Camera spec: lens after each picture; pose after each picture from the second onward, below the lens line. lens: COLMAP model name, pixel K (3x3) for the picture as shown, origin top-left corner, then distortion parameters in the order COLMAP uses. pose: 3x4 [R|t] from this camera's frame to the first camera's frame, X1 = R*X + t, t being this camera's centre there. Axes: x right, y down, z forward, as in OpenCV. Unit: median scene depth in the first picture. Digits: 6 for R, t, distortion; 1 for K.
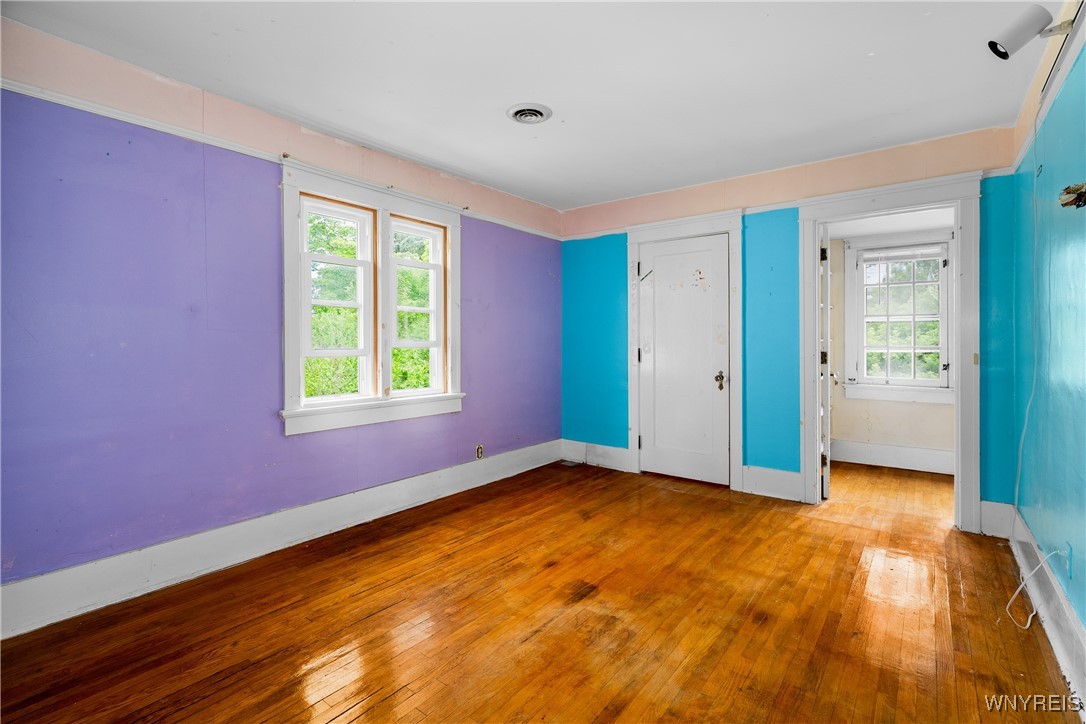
lens RADIAL K [[493.7, 0, 544.2], [0, 493.7, 356.3], [0, 0, 1]] dist [-0.000338, -0.000779]
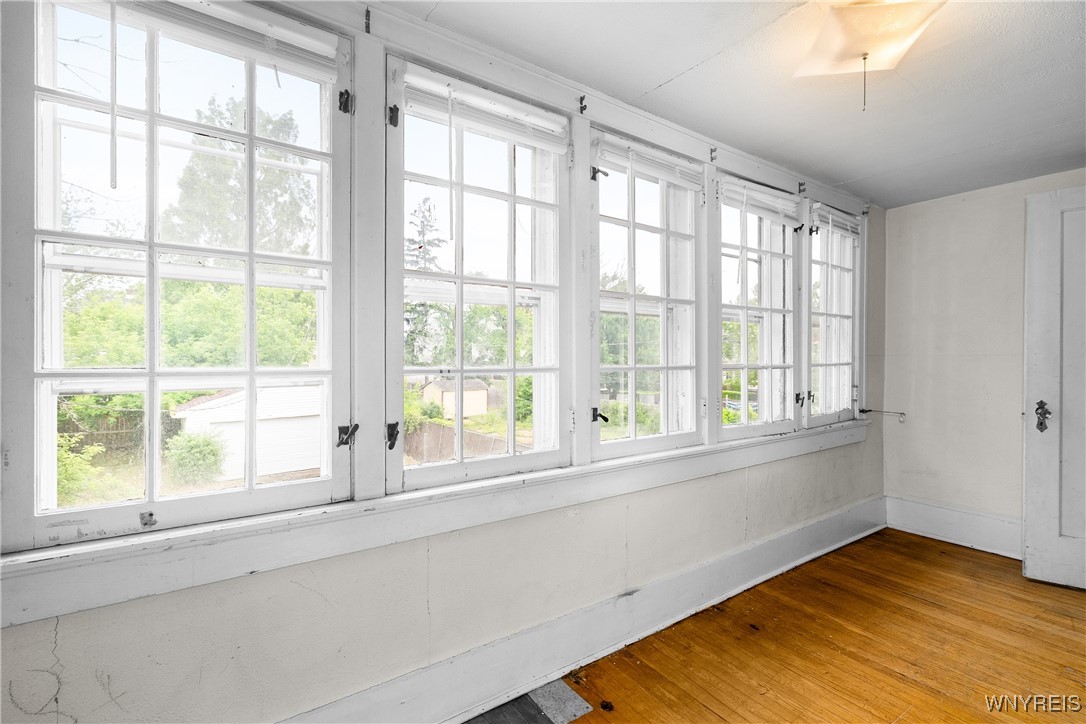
lens RADIAL K [[493.7, 0, 544.3], [0, 493.7, 360.2], [0, 0, 1]] dist [-0.000338, -0.000779]
pose [[0.289542, 0.006195, 0.957145, 0.524490], [0.001075, 0.999976, -0.006798, -0.020804], [-0.957165, 0.002997, 0.289528, 0.751800]]
